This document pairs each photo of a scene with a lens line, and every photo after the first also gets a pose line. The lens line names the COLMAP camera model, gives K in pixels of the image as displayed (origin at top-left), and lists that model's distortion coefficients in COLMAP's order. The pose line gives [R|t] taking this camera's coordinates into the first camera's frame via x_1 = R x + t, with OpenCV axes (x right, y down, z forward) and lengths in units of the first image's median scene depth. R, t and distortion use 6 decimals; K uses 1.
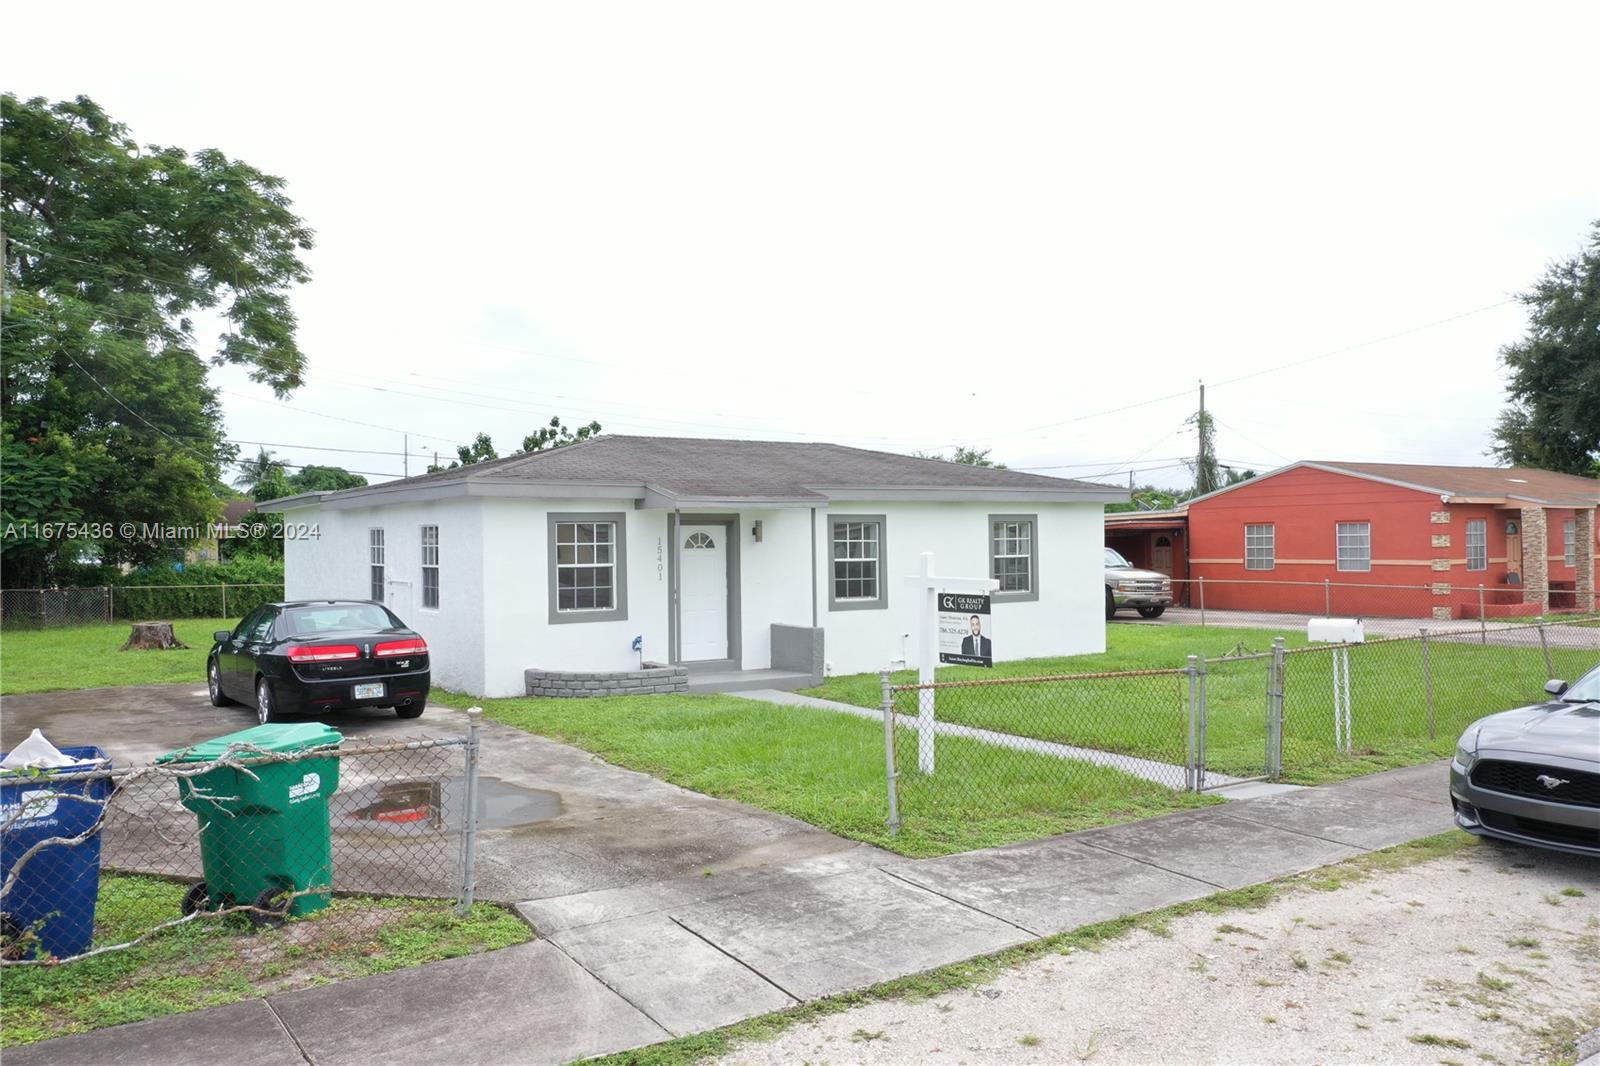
lens RADIAL K [[1269.1, 0, 796.8], [0, 1269.1, 529.2], [0, 0, 1]] dist [0.009977, 0.013458]
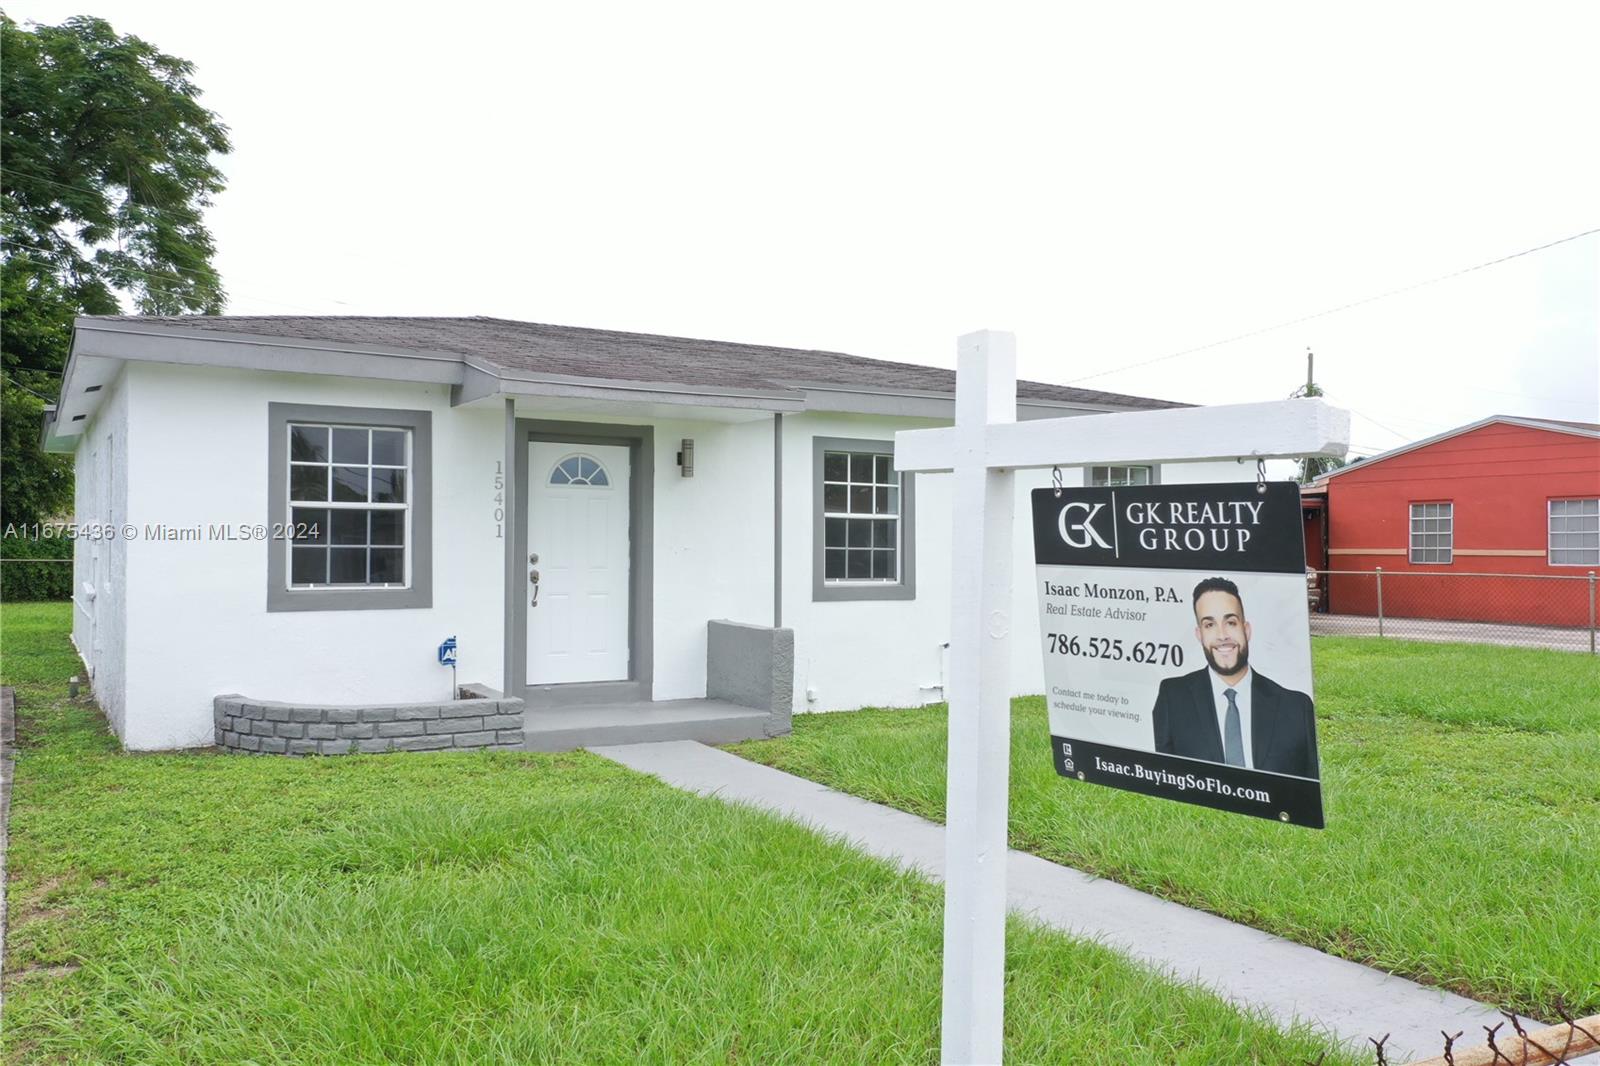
lens RADIAL K [[1269.1, 0, 796.8], [0, 1269.1, 529.2], [0, 0, 1]] dist [0.009977, 0.013458]
pose [[0.998985, 0.016837, -0.041770, 0.034315], [-0.016889, 0.999857, -0.000882, 0.026222], [0.041749, 0.001586, 0.999127, 0.338752]]
